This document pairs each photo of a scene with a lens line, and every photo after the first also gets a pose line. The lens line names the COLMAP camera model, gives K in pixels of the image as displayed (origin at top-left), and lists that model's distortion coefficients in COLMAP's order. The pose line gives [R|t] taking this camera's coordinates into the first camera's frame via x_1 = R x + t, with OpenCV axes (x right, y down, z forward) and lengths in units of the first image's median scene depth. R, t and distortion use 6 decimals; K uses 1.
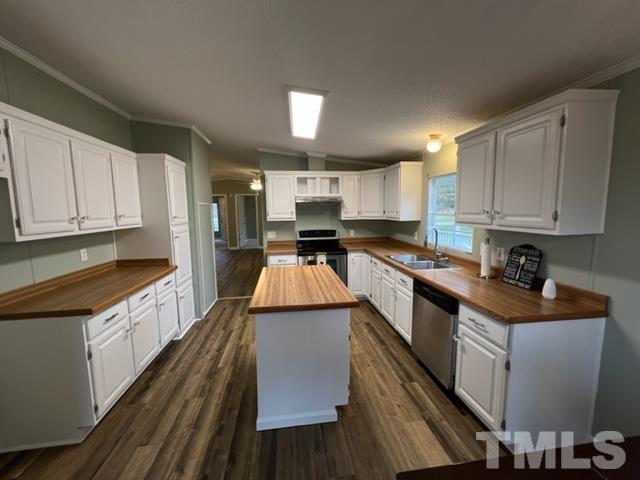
lens RADIAL K [[255.6, 0, 318.8], [0, 255.6, 238.0], [0, 0, 1]] dist [0.000698, -0.000014]
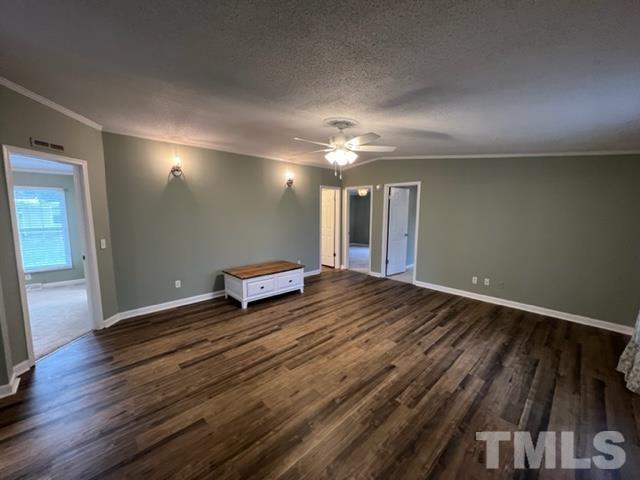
lens RADIAL K [[255.6, 0, 319.2], [0, 255.6, 240.3], [0, 0, 1]] dist [0.000698, -0.000014]
pose [[0.588303, 0.116215, -0.800246, 0.232134], [-0.106144, 0.992154, 0.066053, -0.233826], [0.801644, 0.046083, 0.596023, 1.873019]]
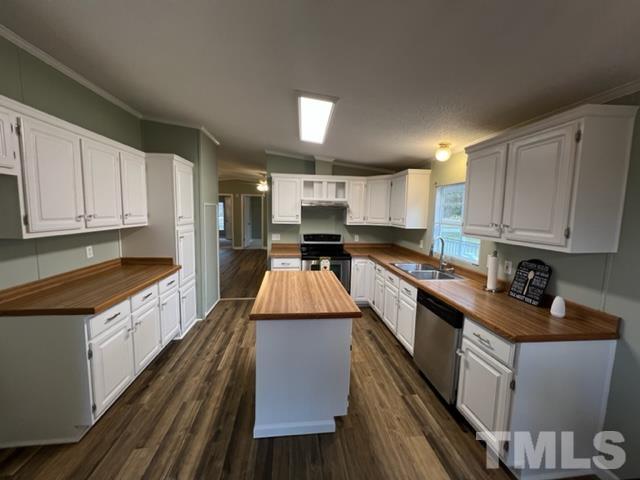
lens RADIAL K [[255.6, 0, 318.9], [0, 255.6, 238.1], [0, 0, 1]] dist [0.000698, -0.000014]
pose [[0.999180, 0.037035, -0.016362, -0.001396], [-0.037151, 0.999286, -0.006842, -0.013583], [0.016097, 0.007444, 0.999843, 0.006504]]
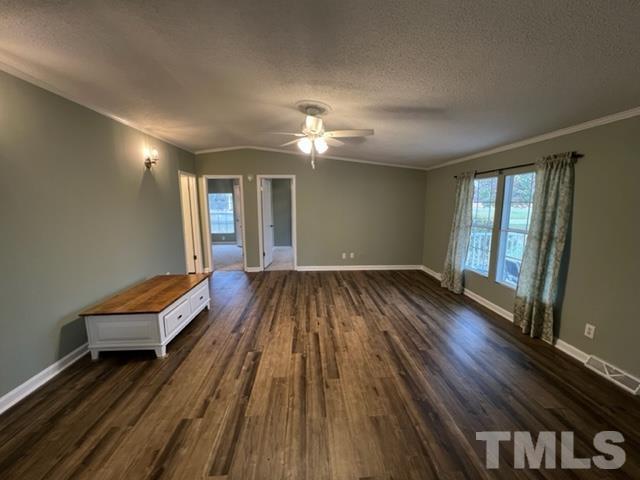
lens RADIAL K [[255.6, 0, 318.8], [0, 255.6, 239.4], [0, 0, 1]] dist [0.000698, -0.000014]
pose [[0.996496, 0.025108, -0.079785, -0.500252], [-0.022551, 0.999208, 0.032789, -0.178927], [0.080545, -0.030875, 0.996273, 1.547820]]
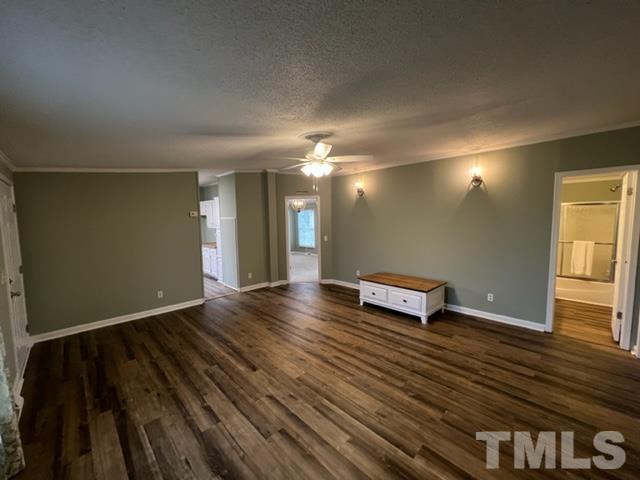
lens RADIAL K [[255.6, 0, 317.7], [0, 255.6, 238.0], [0, 0, 1]] dist [0.000698, -0.000014]
pose [[-0.799865, 0.075921, -0.595359, 0.054960], [-0.038095, 0.983545, 0.176603, -0.423484], [0.598970, 0.163939, -0.783811, 3.473511]]
